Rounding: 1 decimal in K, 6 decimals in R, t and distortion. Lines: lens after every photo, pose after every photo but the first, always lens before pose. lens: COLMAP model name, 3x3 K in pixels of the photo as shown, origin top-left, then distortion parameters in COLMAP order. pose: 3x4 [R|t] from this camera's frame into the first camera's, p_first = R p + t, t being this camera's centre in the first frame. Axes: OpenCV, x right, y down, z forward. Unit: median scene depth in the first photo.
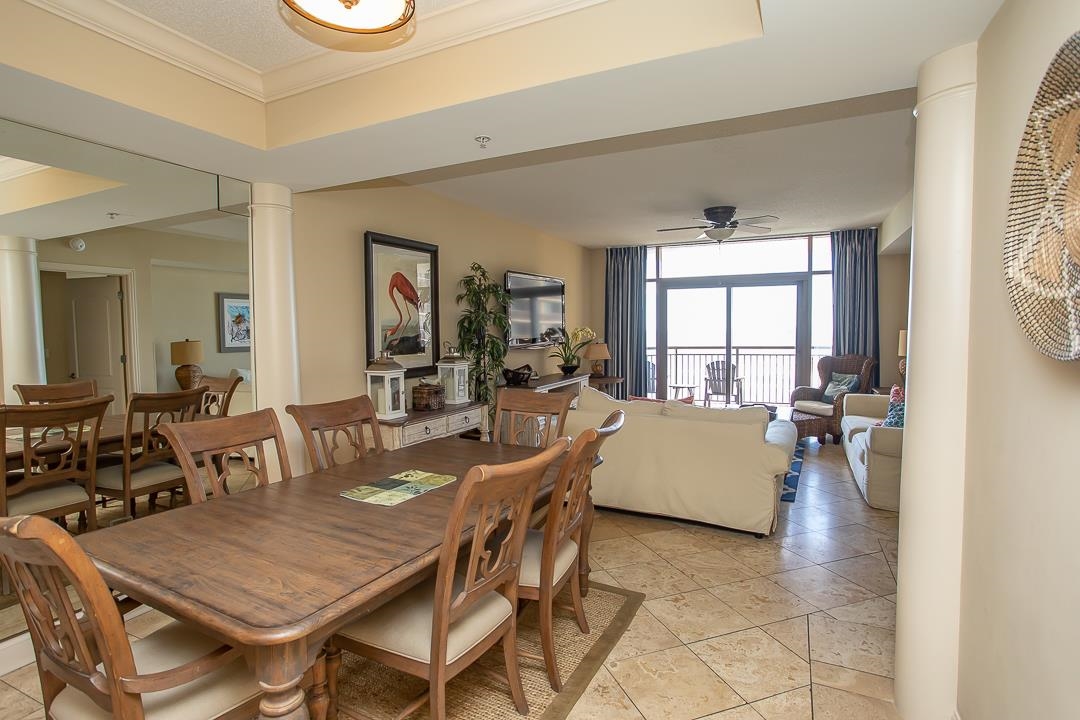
lens RADIAL K [[558.7, 0, 540.0], [0, 558.7, 360.0], [0, 0, 1]] dist [-0.061533, 0.049079]
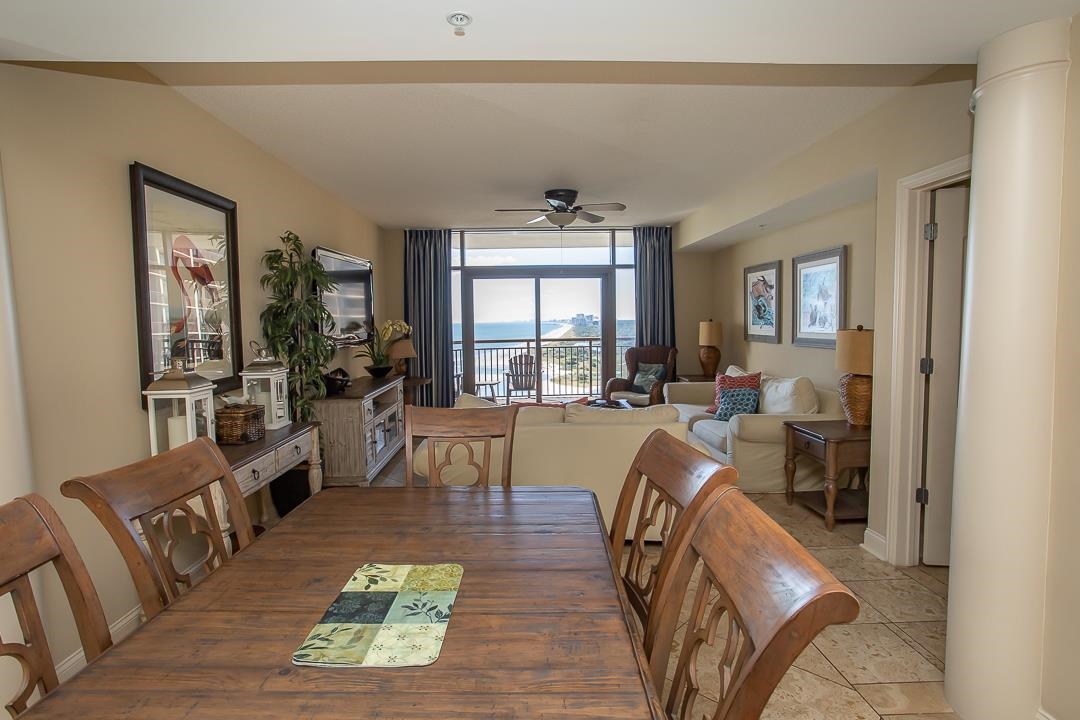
lens RADIAL K [[558.7, 0, 540.0], [0, 558.7, 360.0], [0, 0, 1]] dist [-0.061533, 0.049079]
pose [[0.879592, -0.036381, 0.474336, -0.132656], [0.031037, 0.999336, 0.019093, -0.008440], [-0.474716, -0.002072, 0.880137, 0.160667]]
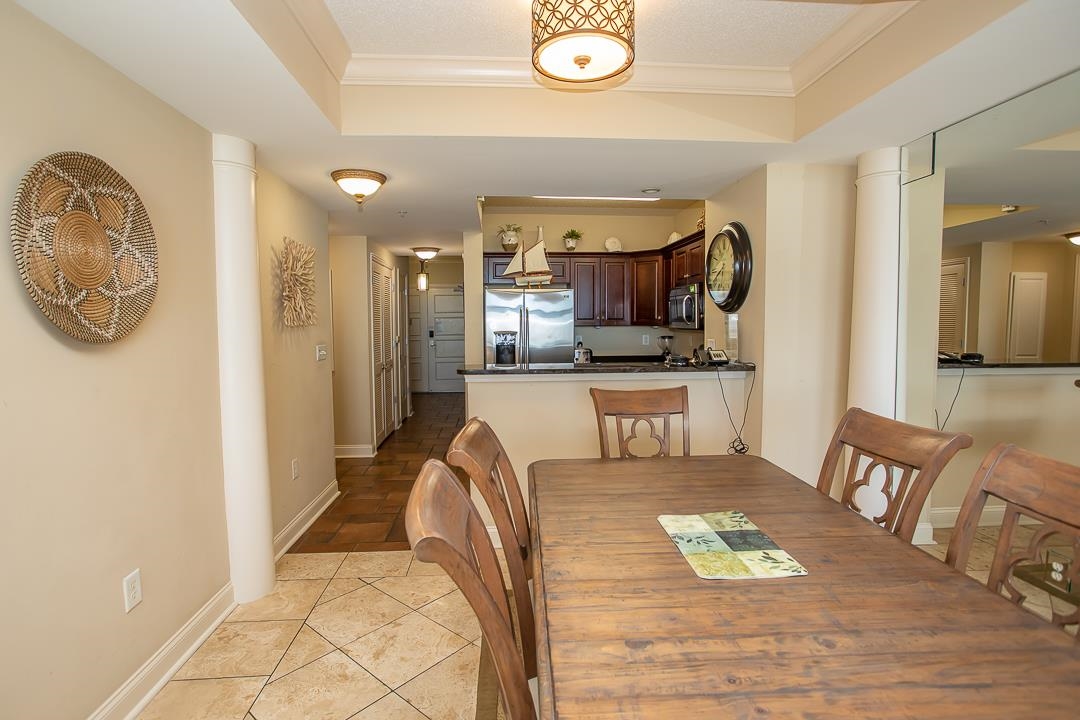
lens RADIAL K [[558.7, 0, 540.0], [0, 558.7, 360.0], [0, 0, 1]] dist [-0.061533, 0.049079]
pose [[-0.859340, 0.045932, -0.509338, 0.102221], [-0.014947, 0.993277, 0.114791, -0.026090], [0.511186, 0.106258, -0.852876, 0.517159]]
